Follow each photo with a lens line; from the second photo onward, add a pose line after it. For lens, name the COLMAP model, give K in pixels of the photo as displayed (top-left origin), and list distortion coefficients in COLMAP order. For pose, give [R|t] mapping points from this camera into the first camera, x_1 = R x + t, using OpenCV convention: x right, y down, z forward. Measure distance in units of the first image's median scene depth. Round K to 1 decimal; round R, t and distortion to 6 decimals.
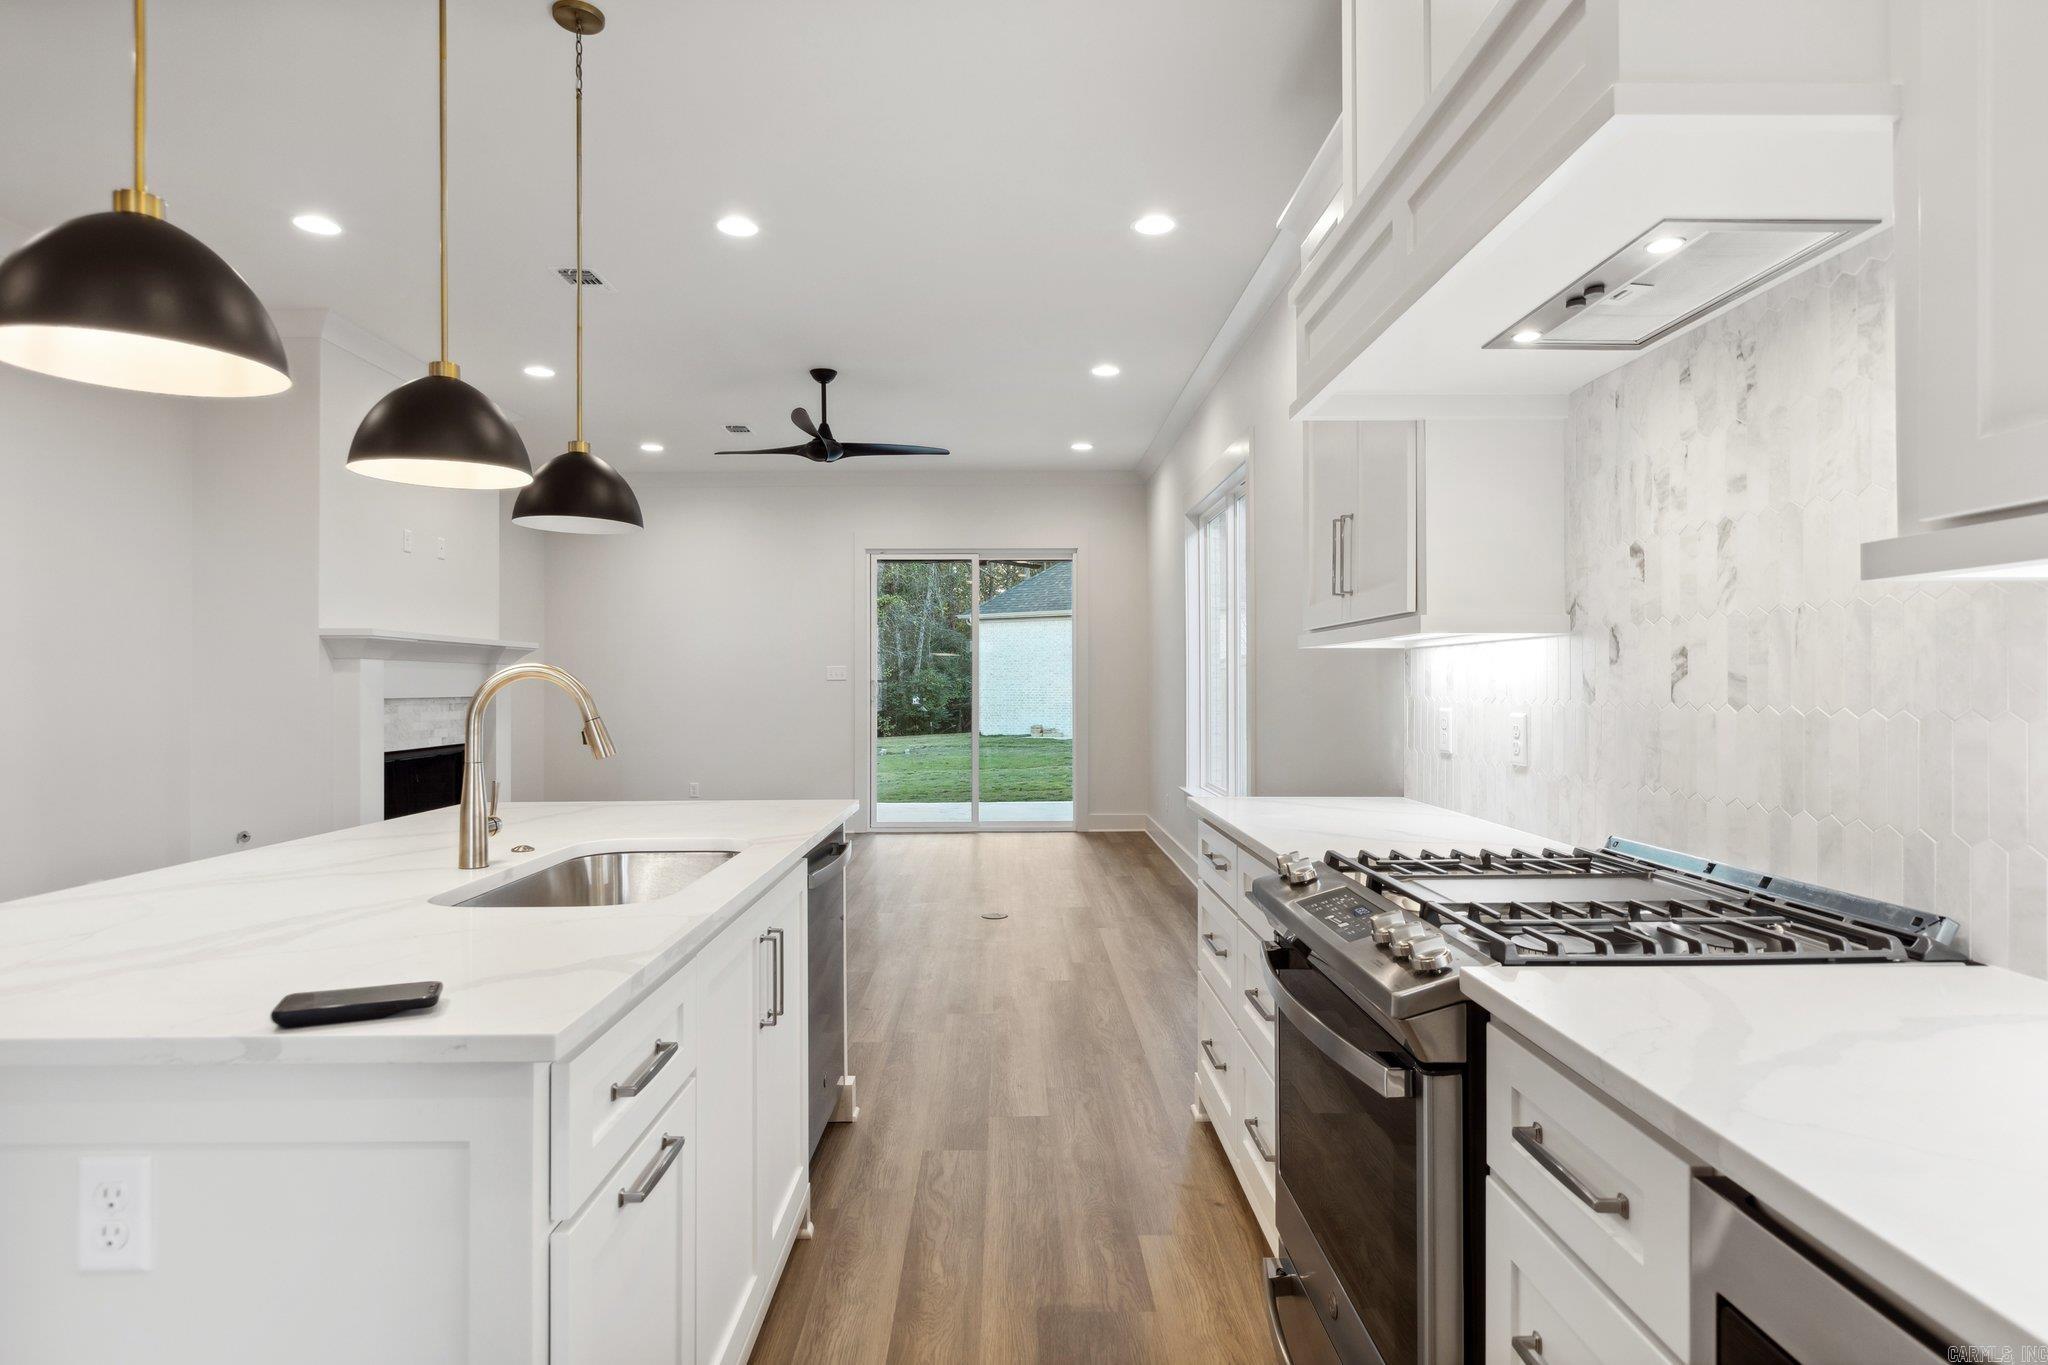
lens RADIAL K [[1076.1, 0, 1038.2], [0, 1076.1, 689.0], [0, 0, 1]] dist [-0.023725, -0.000113]
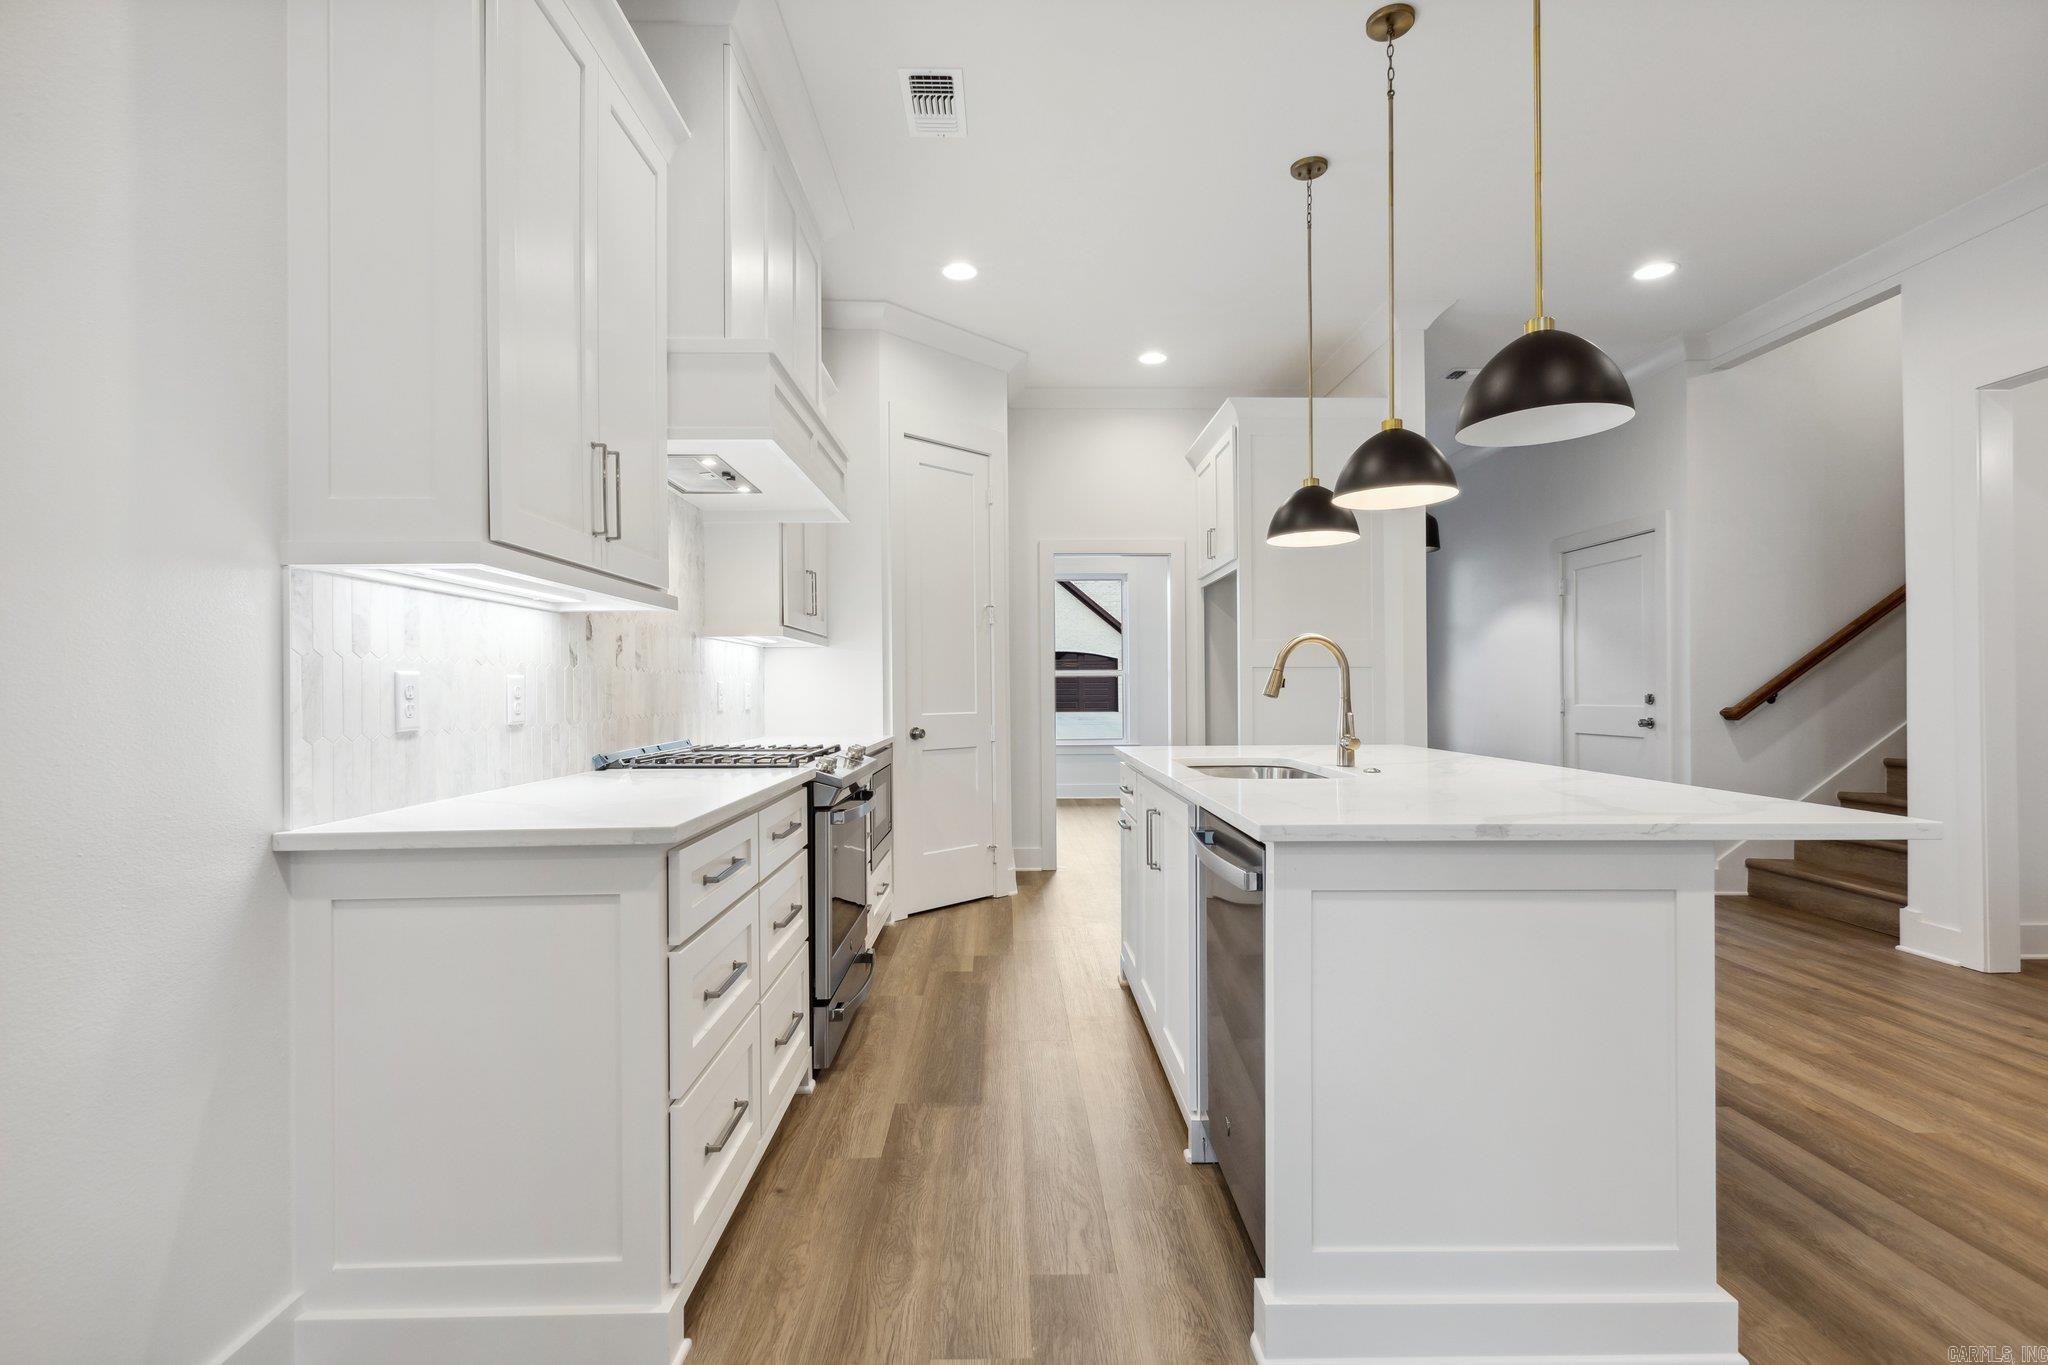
lens RADIAL K [[928.6, 0, 1026.6], [0, 928.6, 677.0], [0, 0, 1]] dist [0.002938, -0.000066]
pose [[-0.999973, 0.006438, 0.003516, -0.073206], [0.006411, 0.999950, -0.007632, 0.043053], [-0.003565, -0.007609, -0.999965, 2.364403]]
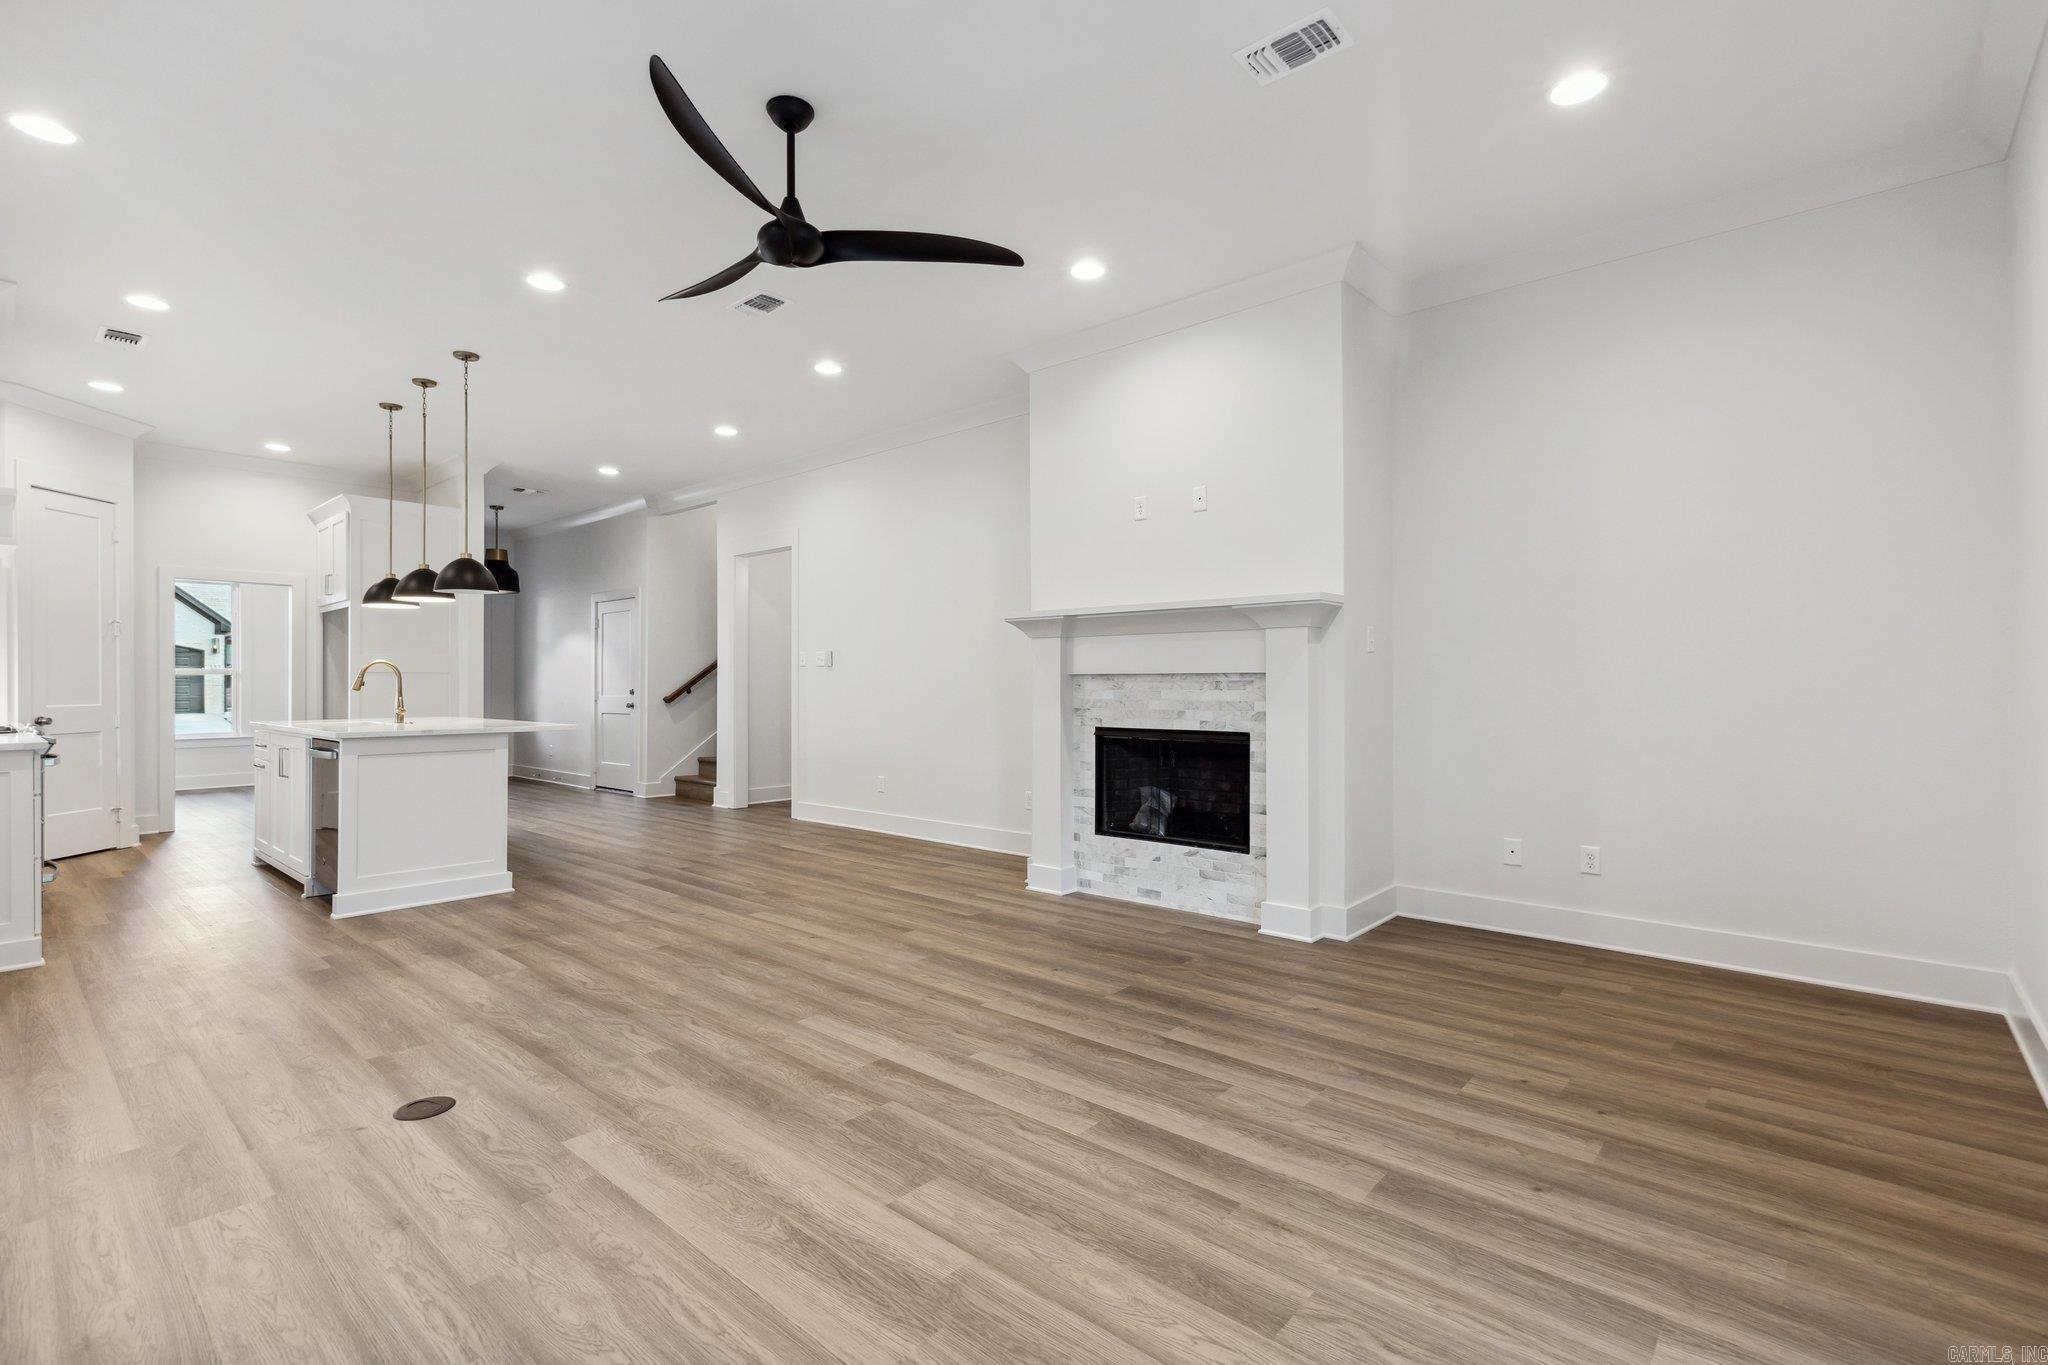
lens RADIAL K [[928.6, 0, 1016.0], [0, 928.6, 678.5], [0, 0, 1]] dist [0.002938, -0.000066]
pose [[-0.683810, -0.000044, -0.729660, 0.261666], [-0.000868, 0.999999, 0.000753, 0.024232], [0.729660, 0.001148, -0.683809, 4.380588]]
